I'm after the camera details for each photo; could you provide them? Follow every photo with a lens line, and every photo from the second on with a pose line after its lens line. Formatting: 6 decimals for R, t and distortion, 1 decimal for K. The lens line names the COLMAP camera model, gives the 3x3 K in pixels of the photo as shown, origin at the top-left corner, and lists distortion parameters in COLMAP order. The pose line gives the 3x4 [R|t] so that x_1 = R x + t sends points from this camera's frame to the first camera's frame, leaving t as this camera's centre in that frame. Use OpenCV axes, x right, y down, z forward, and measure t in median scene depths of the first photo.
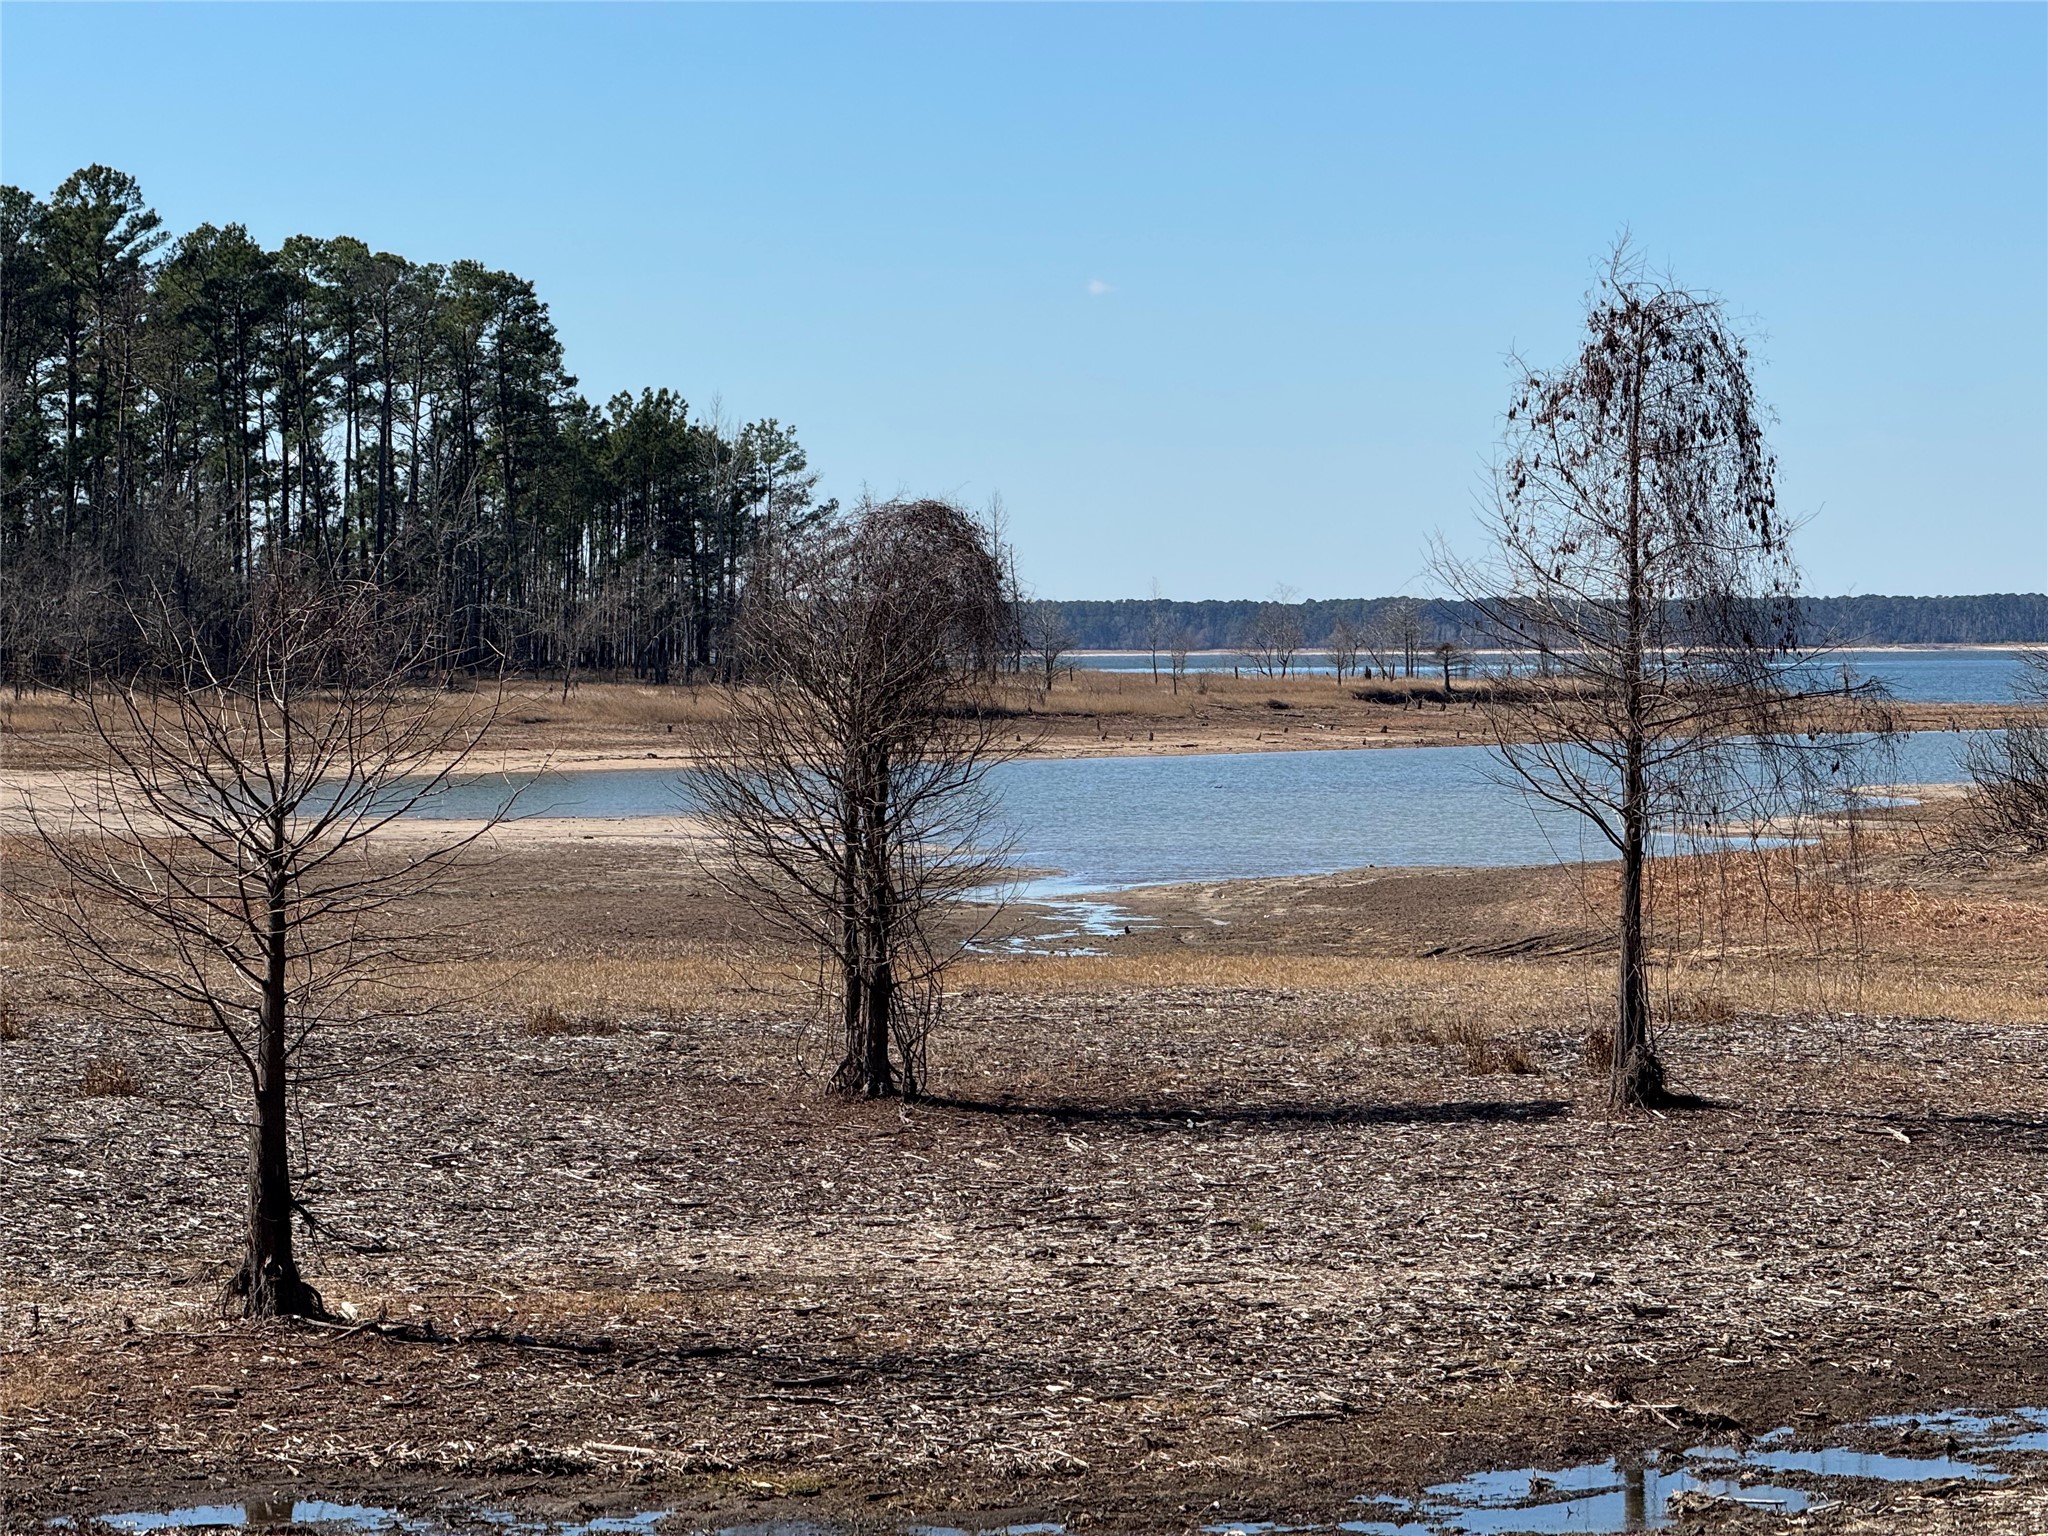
lens RADIAL K [[7021.3, 0, 1024.0], [0, 7021.3, 768.0], [0, 0, 1]] dist [0.119254, 1.035524]
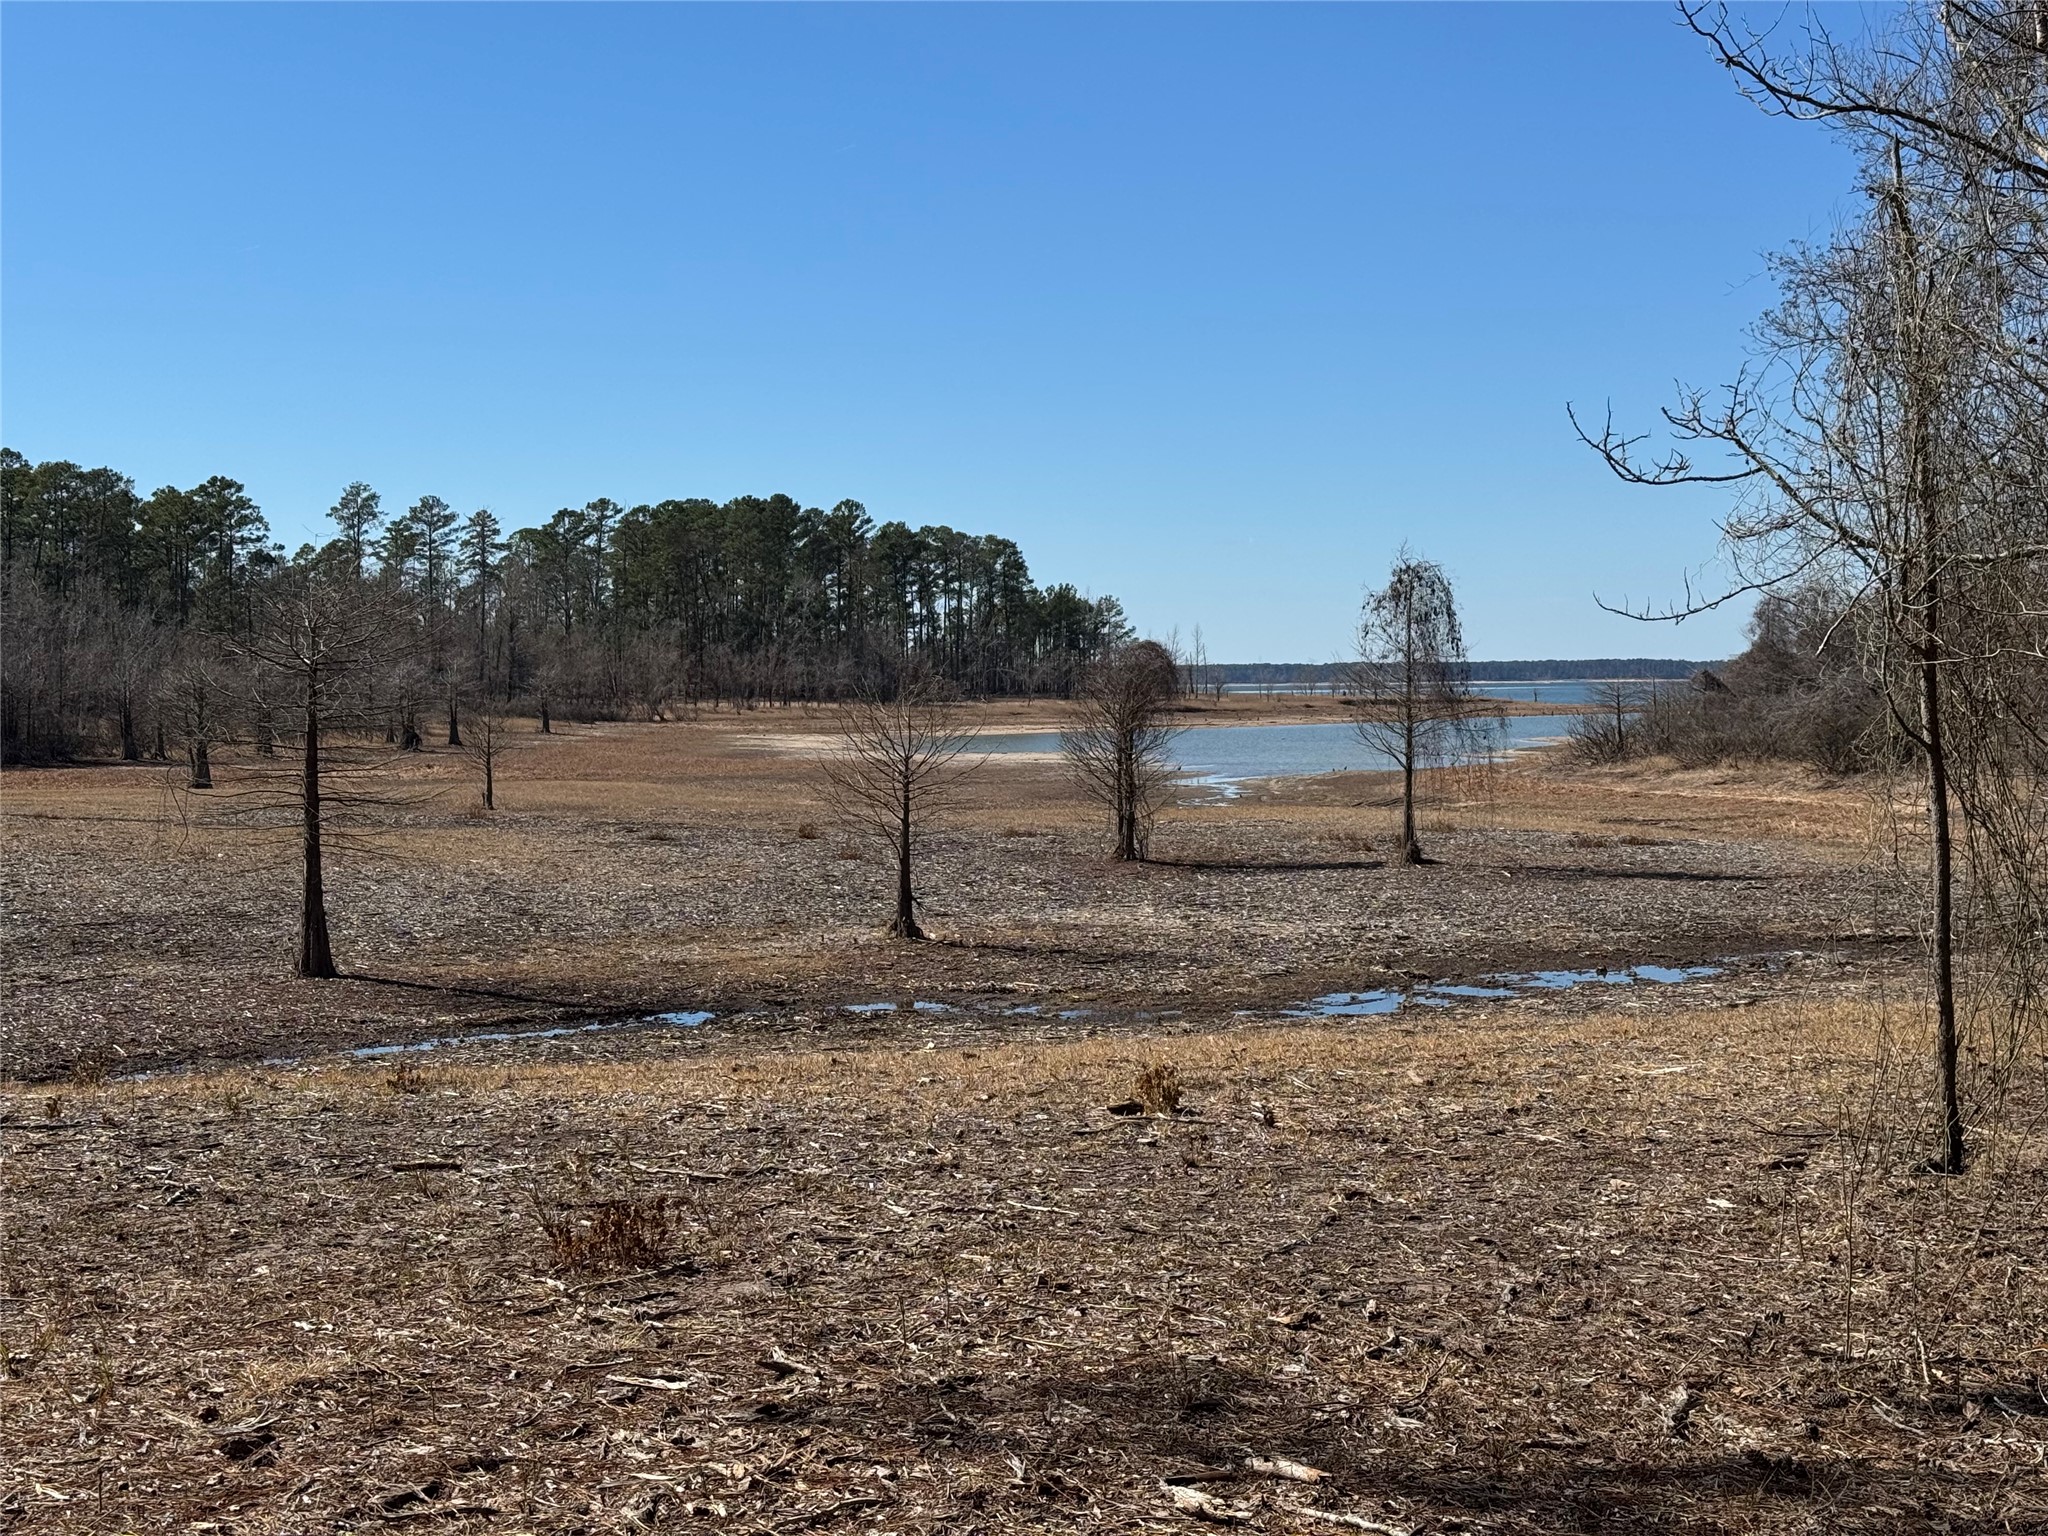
lens RADIAL K [[2858.6, 0, 1024.0], [0, 2858.6, 768.0], [0, 0, 1]] dist [0.000004, -0.008075]
pose [[0.997472, -0.002853, -0.071009, 0.016598], [0.003891, 0.999888, 0.014481, -0.004850], [0.070959, -0.014721, 0.997371, -0.102738]]
